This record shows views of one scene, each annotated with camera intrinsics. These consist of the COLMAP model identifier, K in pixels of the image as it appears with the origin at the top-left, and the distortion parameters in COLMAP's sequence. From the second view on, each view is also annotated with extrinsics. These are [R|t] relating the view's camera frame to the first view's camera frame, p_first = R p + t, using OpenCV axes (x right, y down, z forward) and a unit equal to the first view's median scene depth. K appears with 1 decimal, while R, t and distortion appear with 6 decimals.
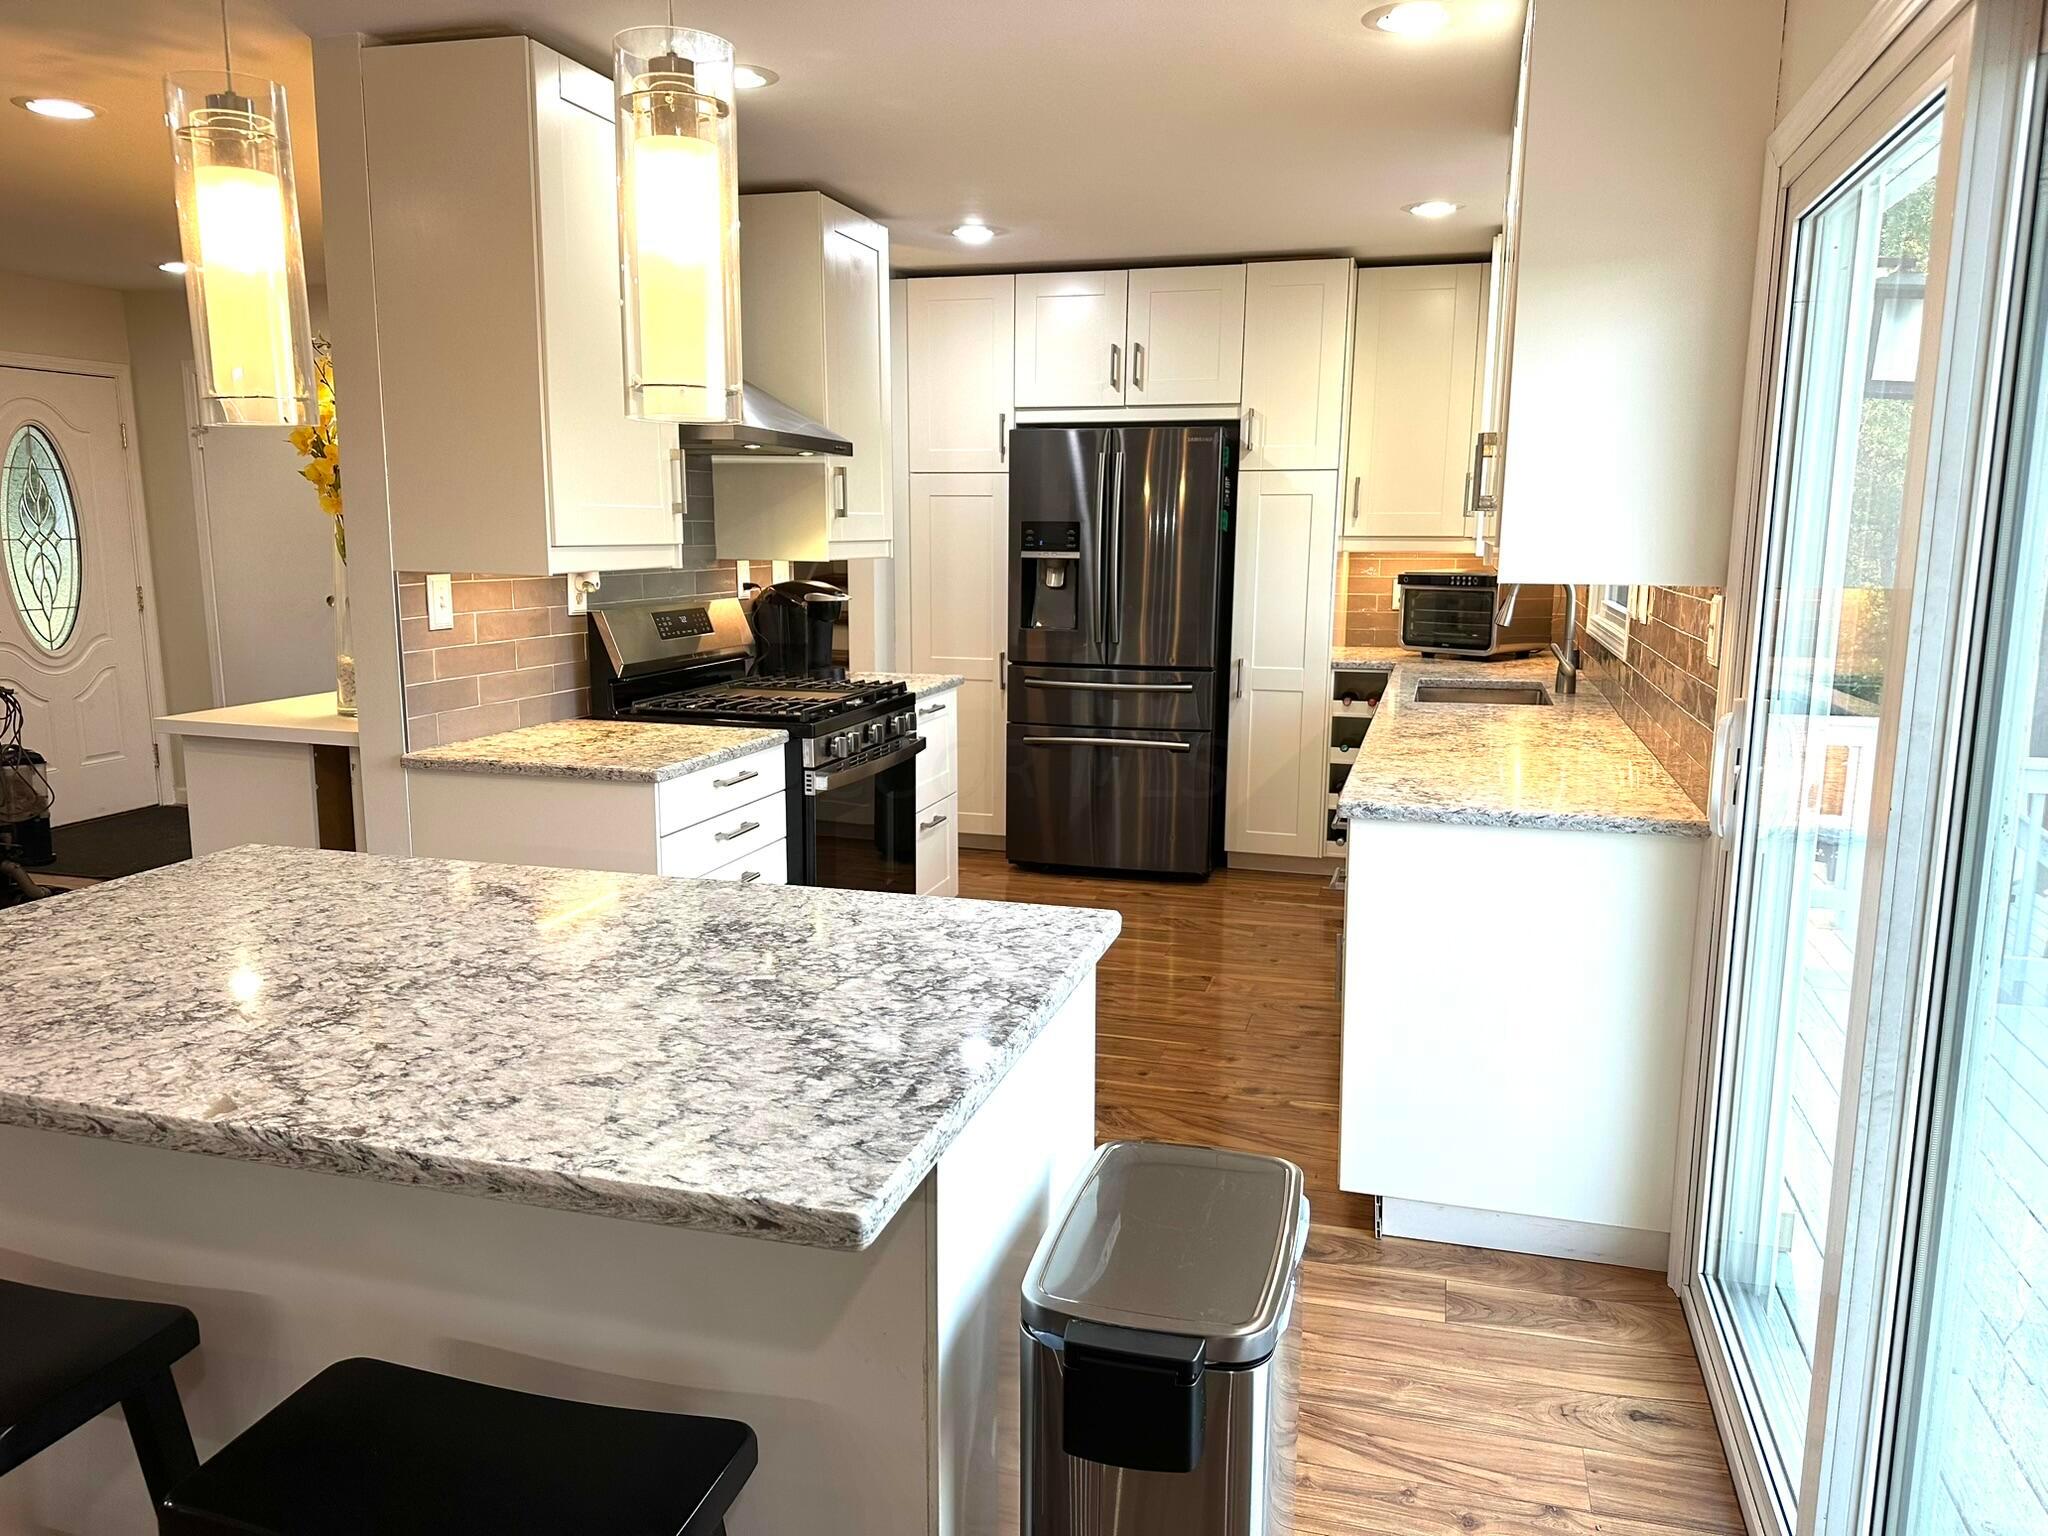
lens RADIAL K [[1418.3, 0, 1024.0], [0, 1418.3, 768.0], [0, 0, 1]] dist [0.068282, -0.004609]
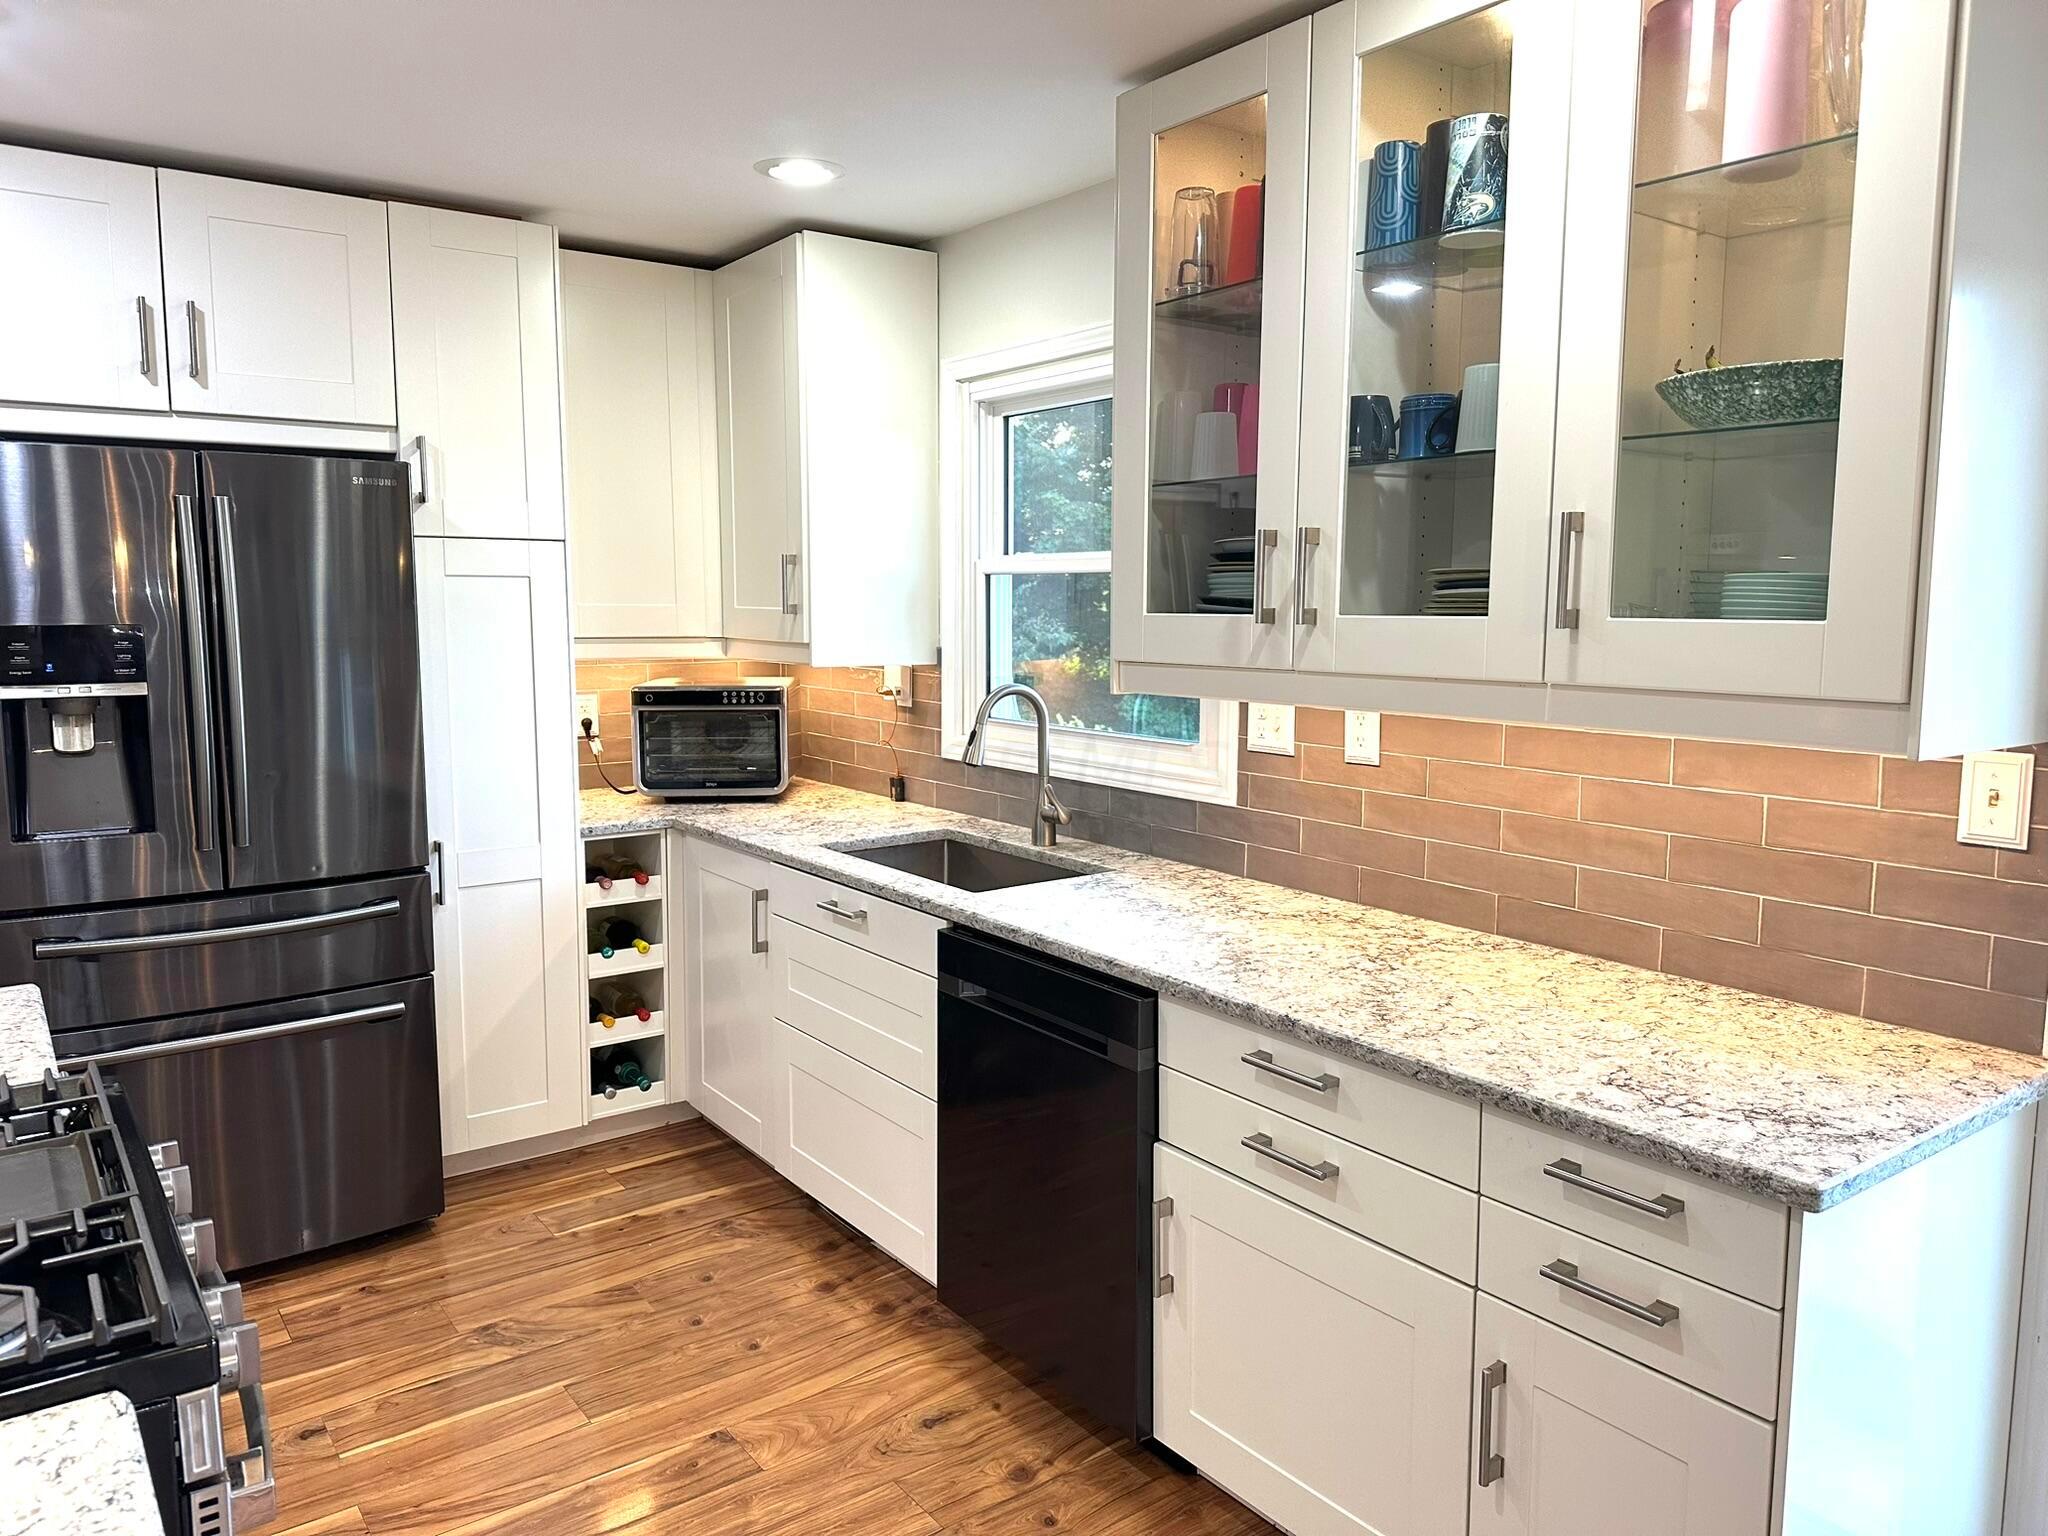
lens RADIAL K [[1420.1, 0, 1030.6], [0, 1420.1, 748.7], [0, 0, 1]] dist [0.112639, -0.182035]
pose [[0.595343, -0.091924, 0.798196, -0.189333], [0.127101, 0.991700, 0.019409, -0.097823], [-0.793355, 0.089897, 0.602085, 0.431138]]
